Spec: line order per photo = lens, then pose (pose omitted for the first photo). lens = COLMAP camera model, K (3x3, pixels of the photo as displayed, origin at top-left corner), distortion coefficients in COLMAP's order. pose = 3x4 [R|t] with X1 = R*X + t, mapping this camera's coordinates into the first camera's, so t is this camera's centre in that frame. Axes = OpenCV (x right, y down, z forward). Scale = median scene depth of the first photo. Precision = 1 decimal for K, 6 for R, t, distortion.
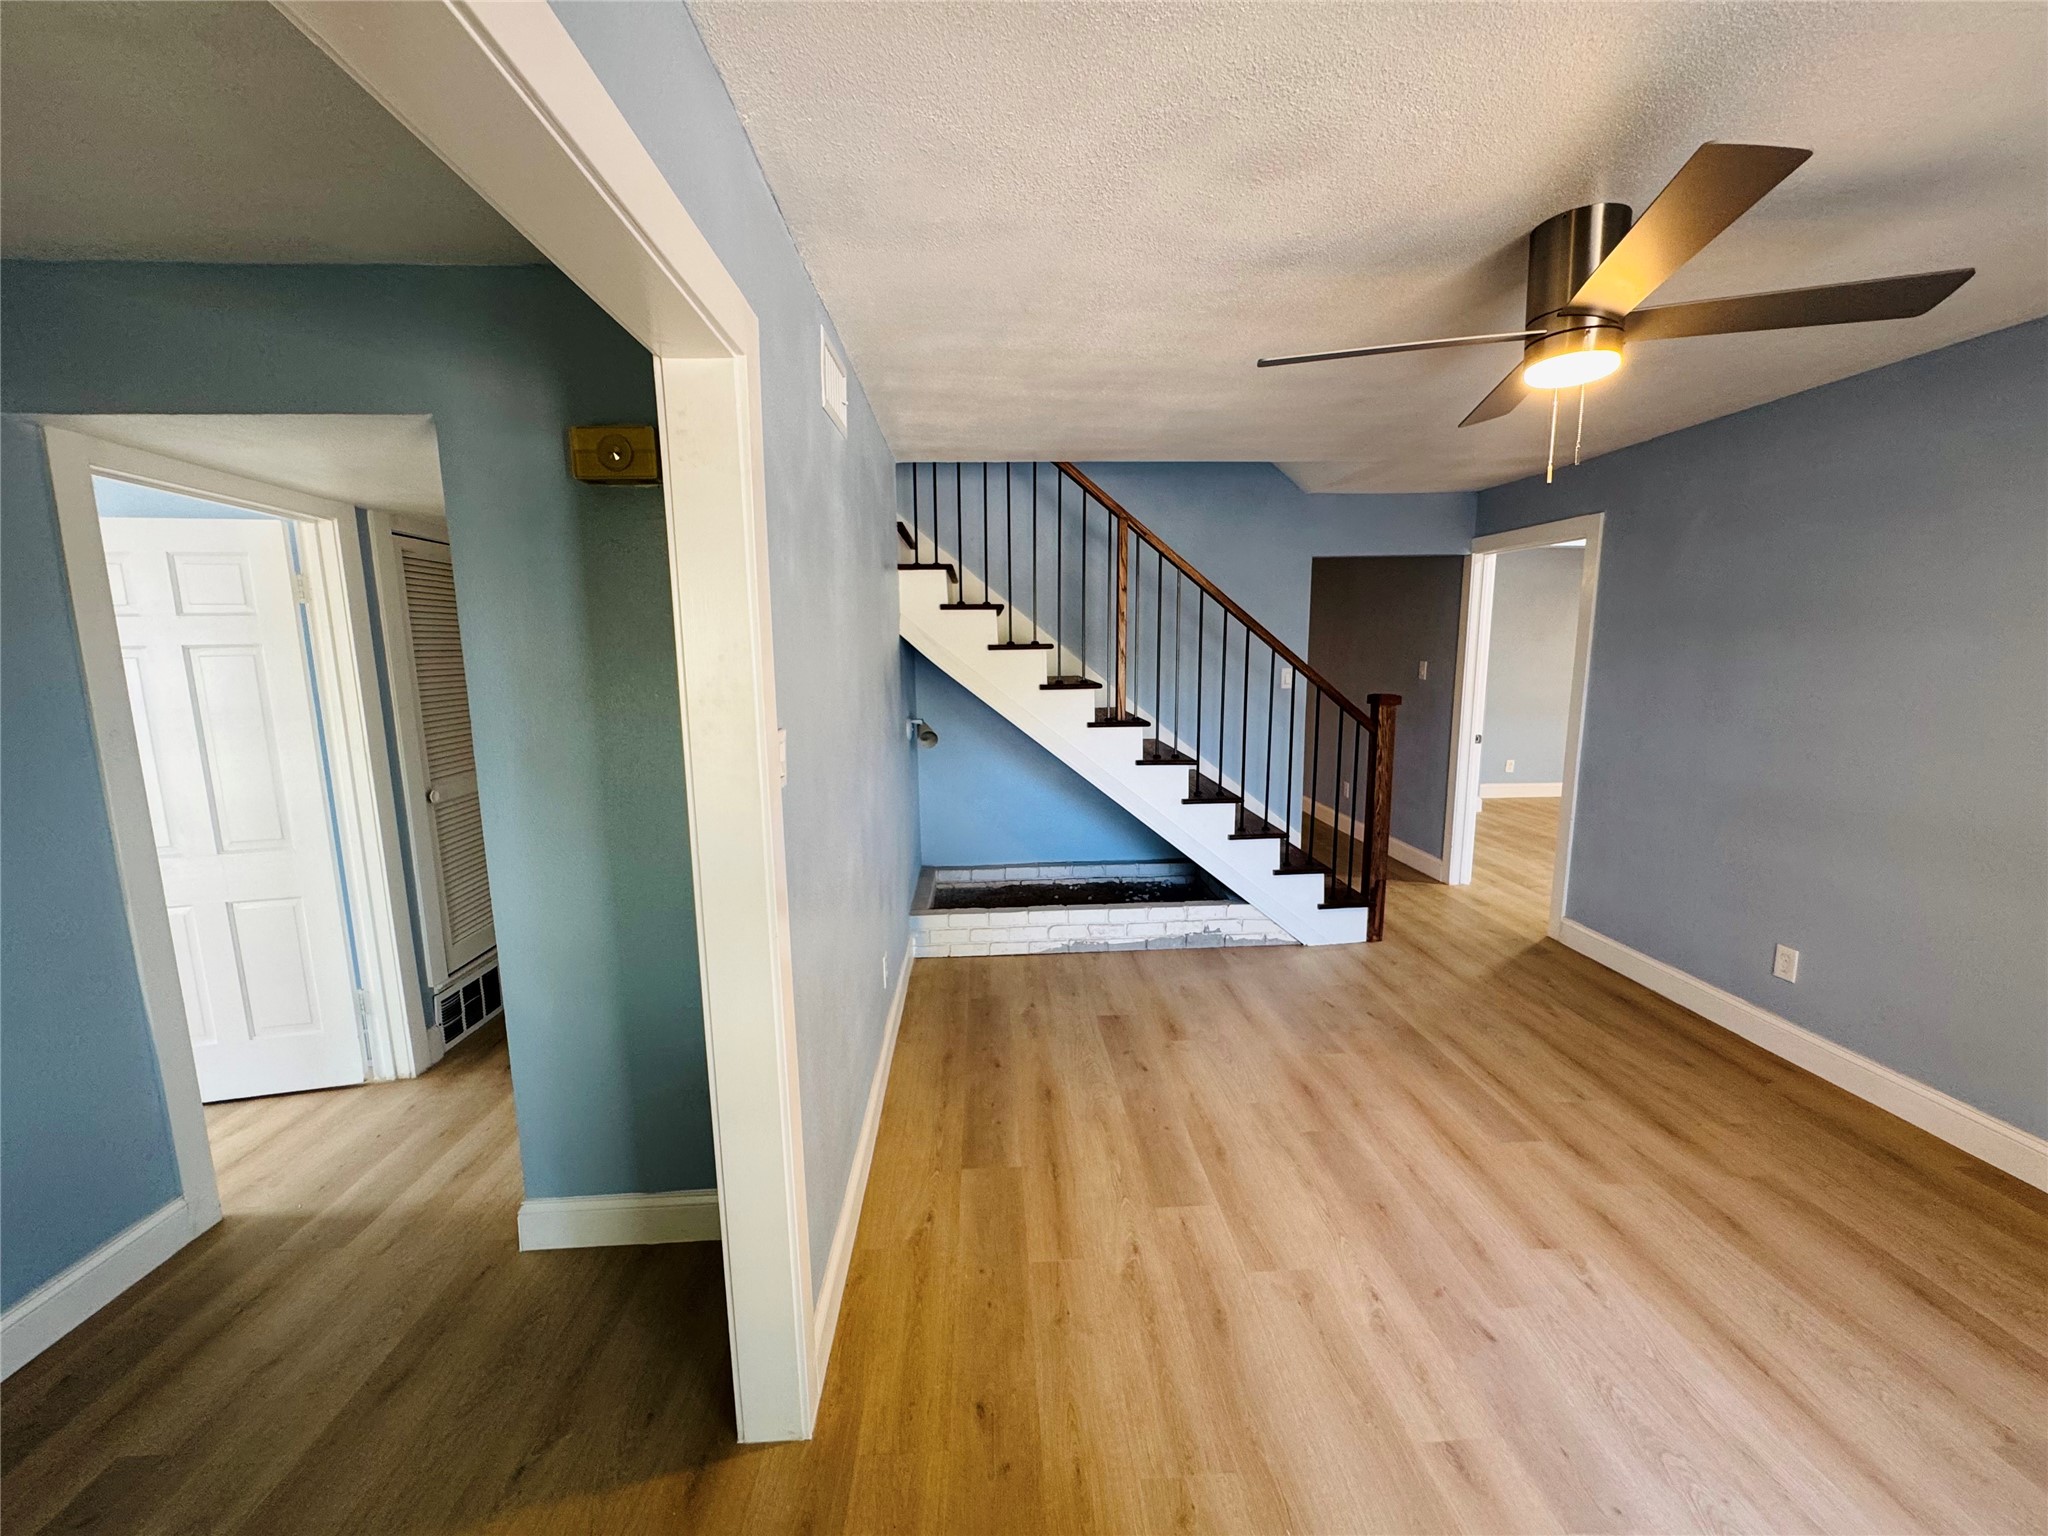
lens RADIAL K [[824.1, 0, 1026.0], [0, 824.1, 770.6], [0, 0, 1]] dist [-0.003150, -0.001485]
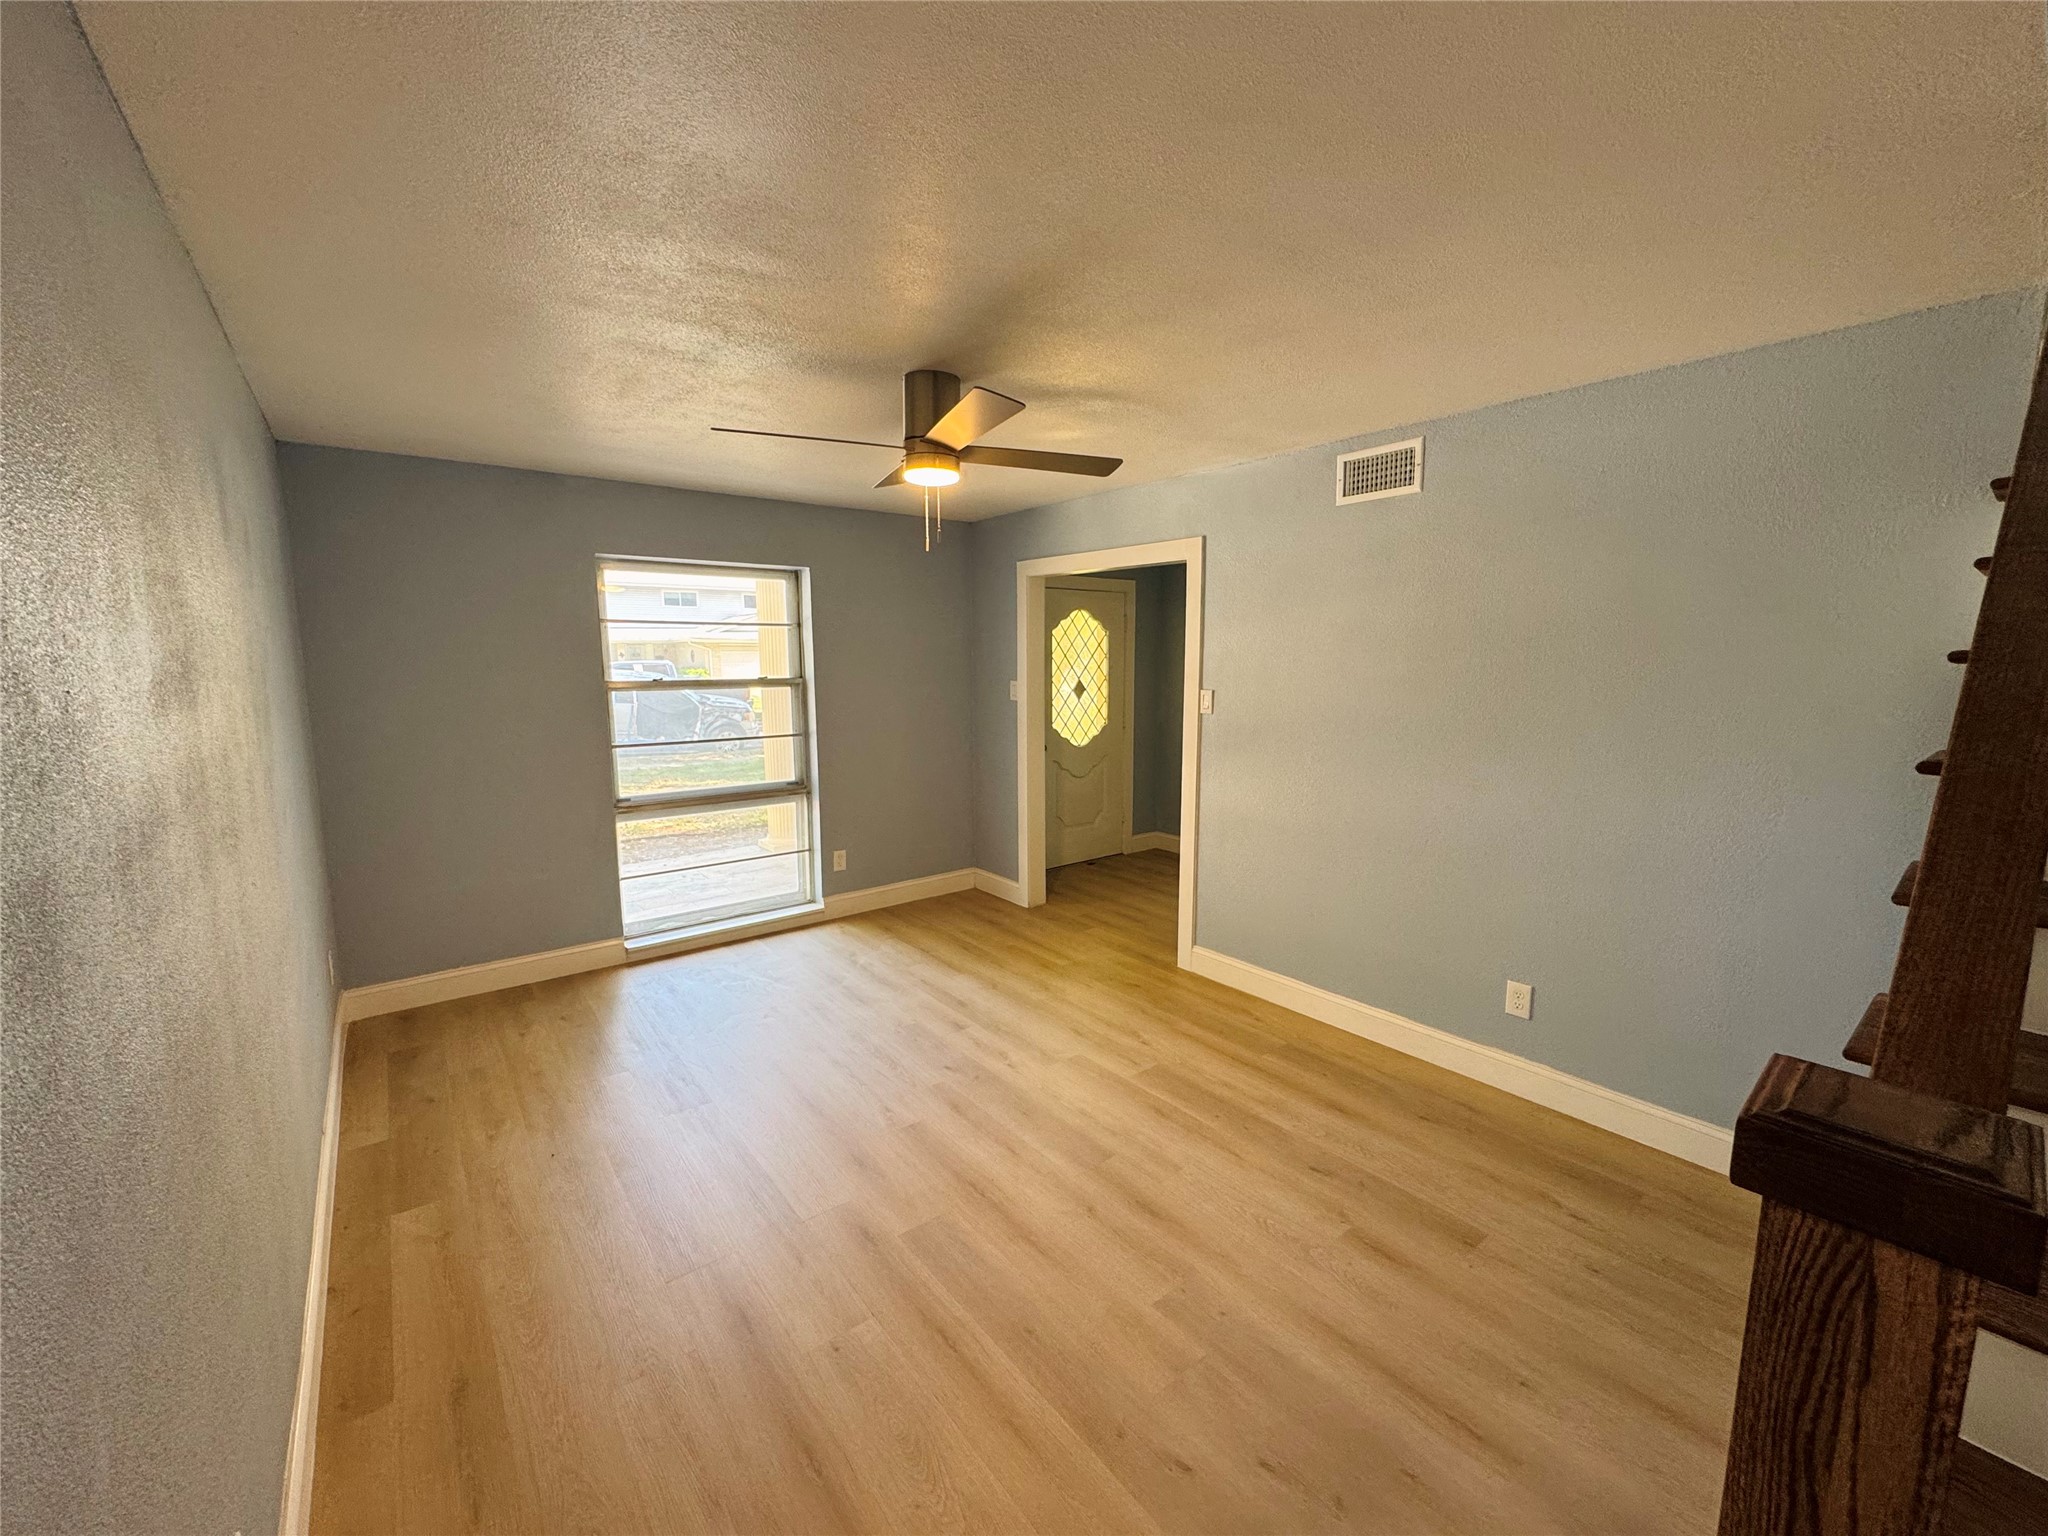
lens RADIAL K [[824.1, 0, 1022.7], [0, 824.1, 766.9], [0, 0, 1]] dist [-0.003150, -0.001485]
pose [[-0.818740, 0.088565, -0.567292, 1.036093], [-0.074339, 0.963364, 0.257688, -0.278789], [0.569331, 0.253151, -0.782162, 1.739957]]
